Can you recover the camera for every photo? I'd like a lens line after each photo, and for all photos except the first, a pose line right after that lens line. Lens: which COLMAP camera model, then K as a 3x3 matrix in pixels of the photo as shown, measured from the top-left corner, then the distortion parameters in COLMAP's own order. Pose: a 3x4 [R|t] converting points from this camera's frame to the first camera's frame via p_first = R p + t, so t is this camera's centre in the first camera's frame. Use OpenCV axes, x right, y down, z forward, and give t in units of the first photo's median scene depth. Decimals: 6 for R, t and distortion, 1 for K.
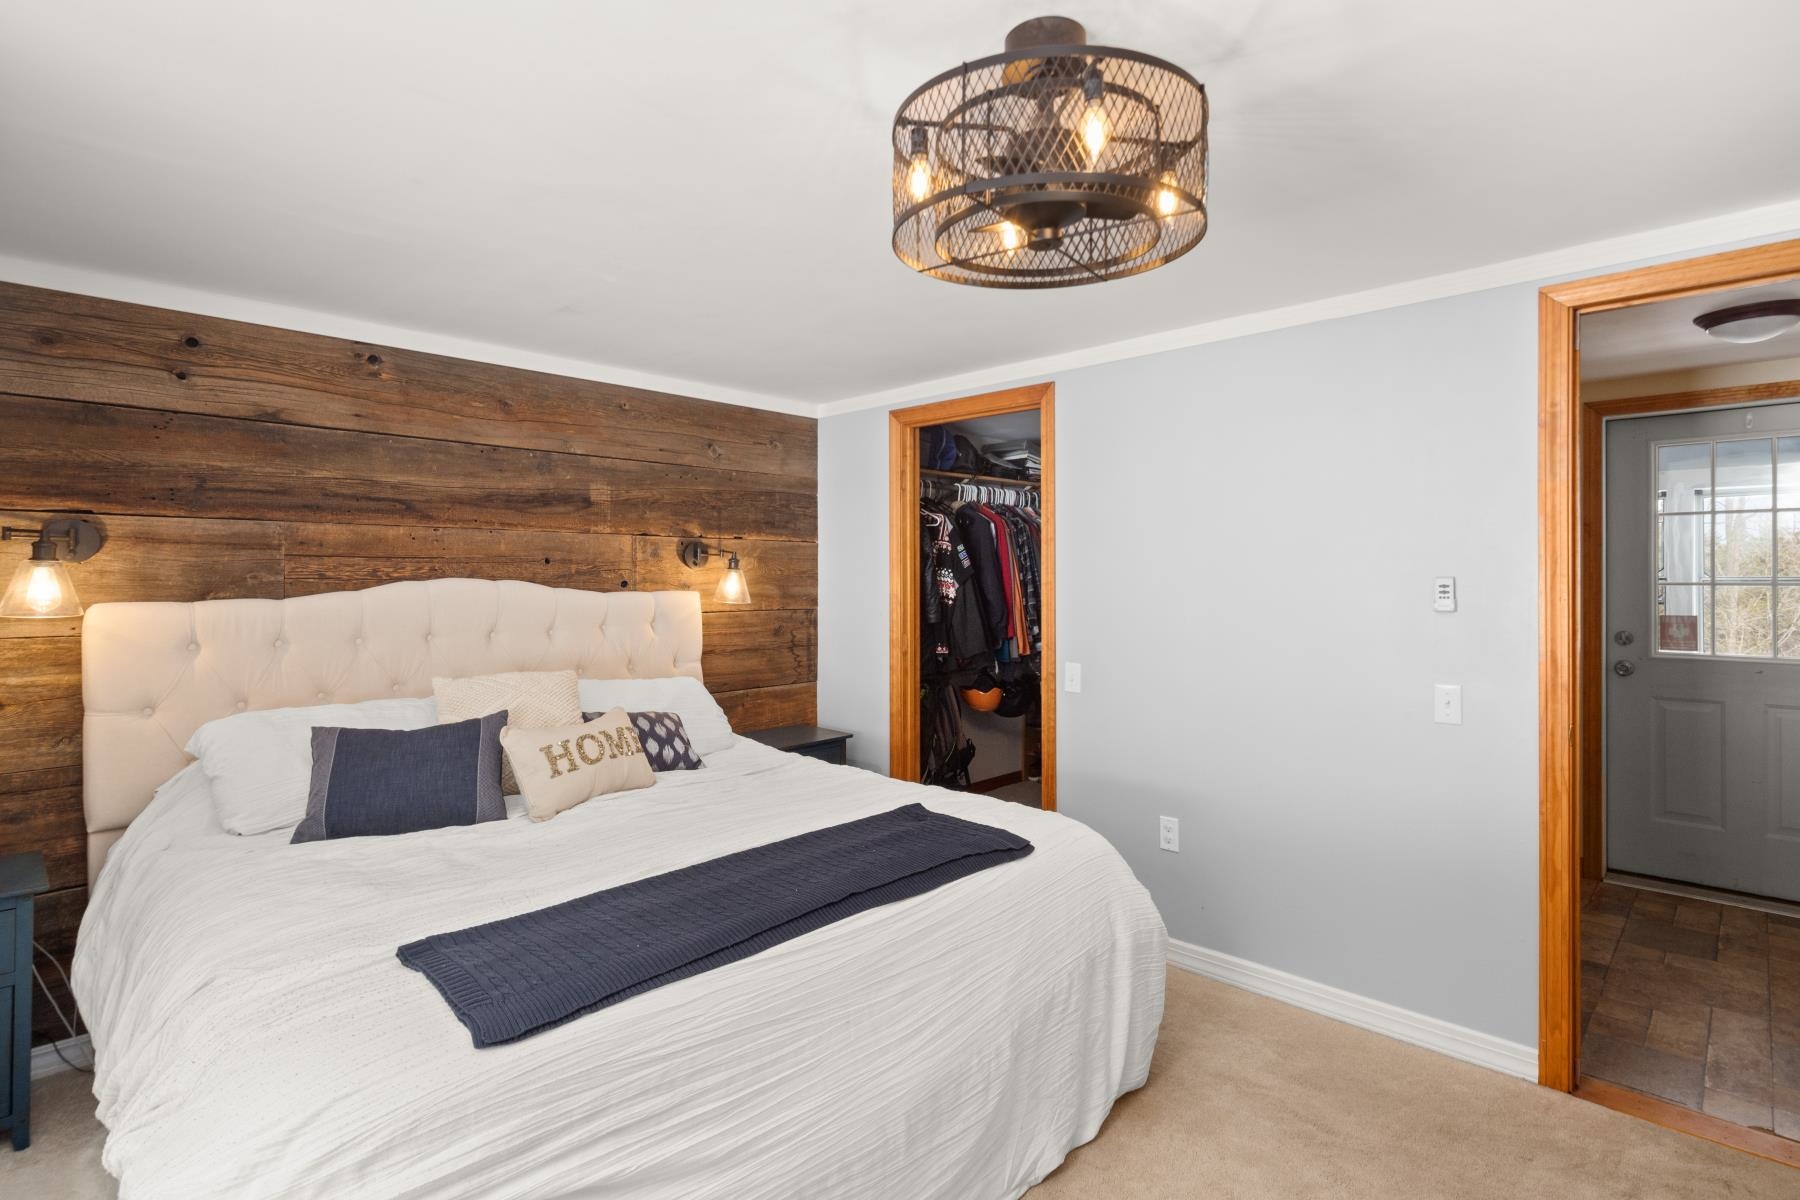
lens RADIAL K [[878.8, 0, 901.5], [0, 878.8, 573.0], [0, 0, 1]] dist [0.002215, -0.000479]
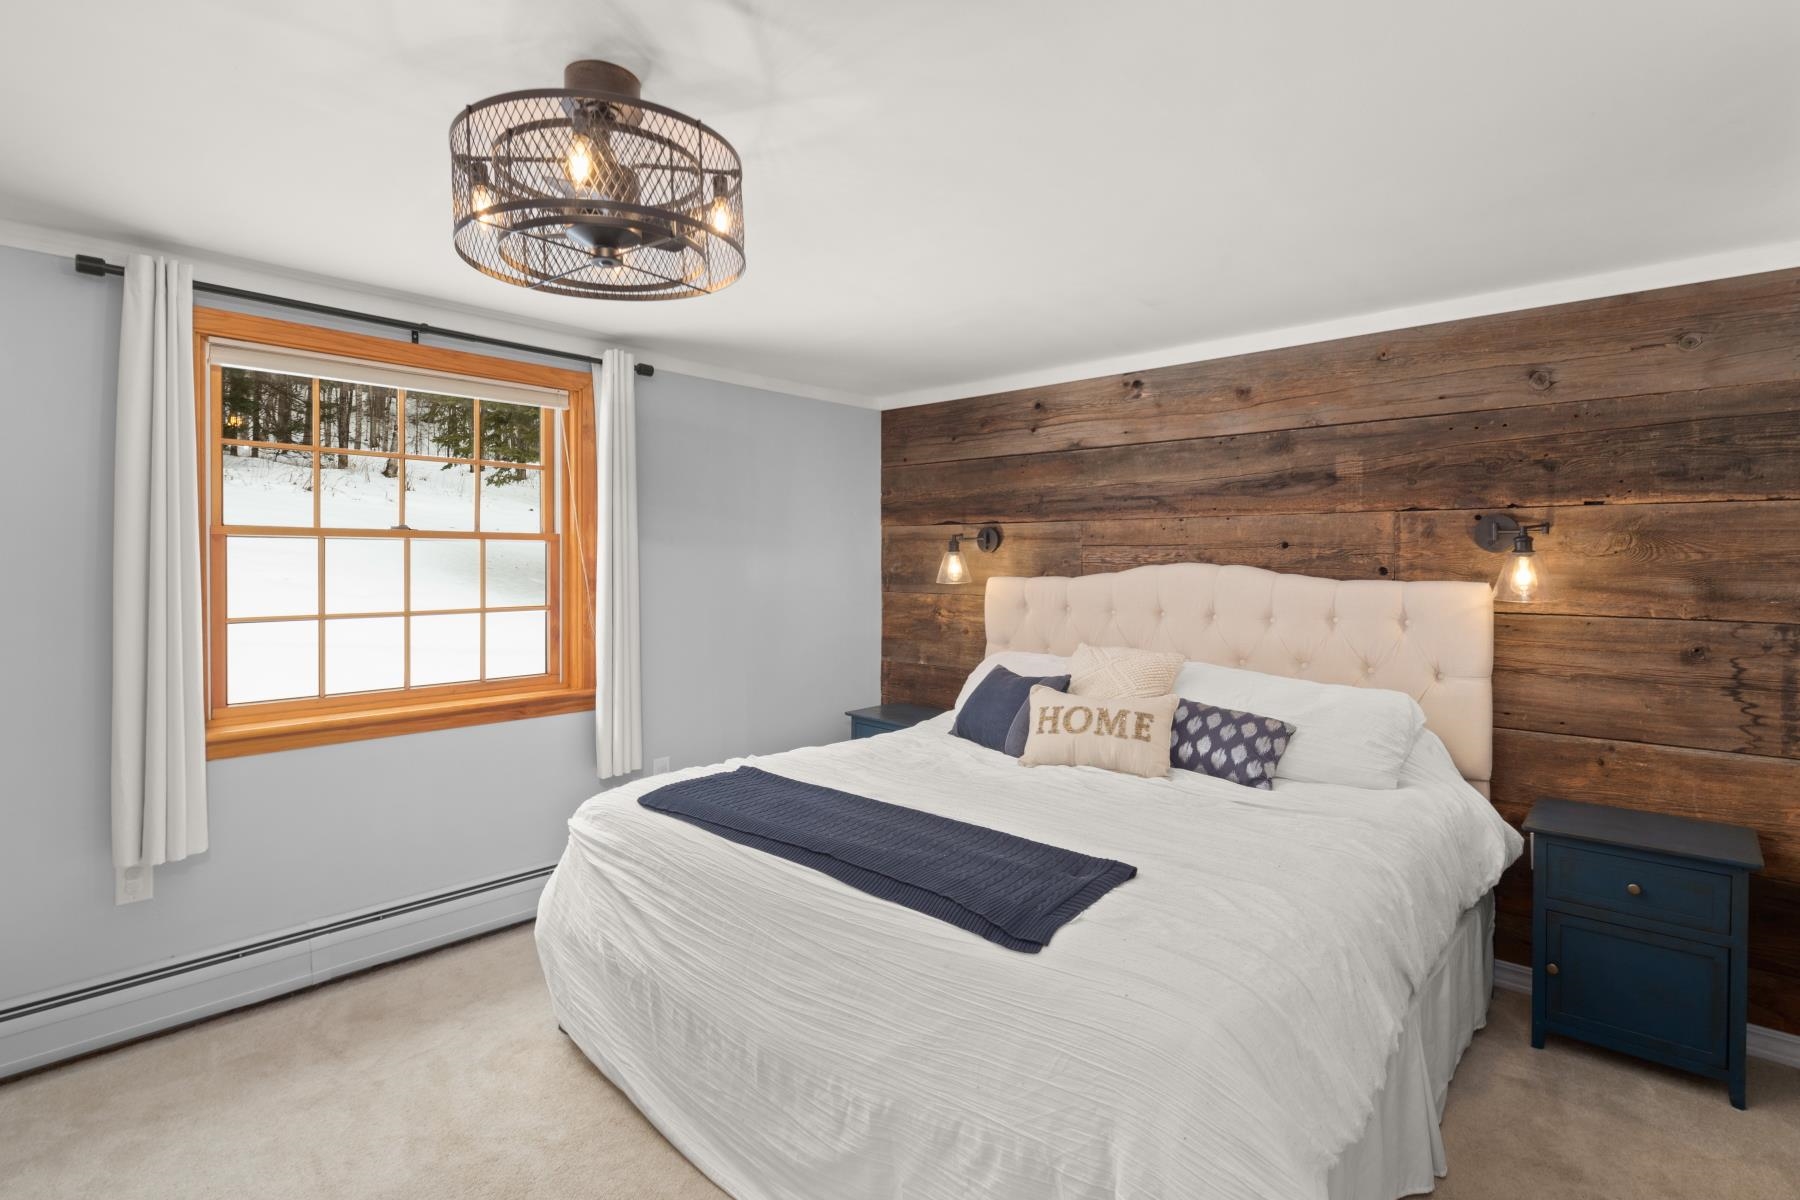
lens RADIAL K [[878.8, 0, 901.5], [0, 878.8, 573.0], [0, 0, 1]] dist [0.002215, -0.000479]
pose [[0.018534, 0.014883, -0.999717, 0.591022], [0.001257, 0.999888, 0.014909, 0.001584], [0.999827, -0.001533, 0.018513, 0.619770]]
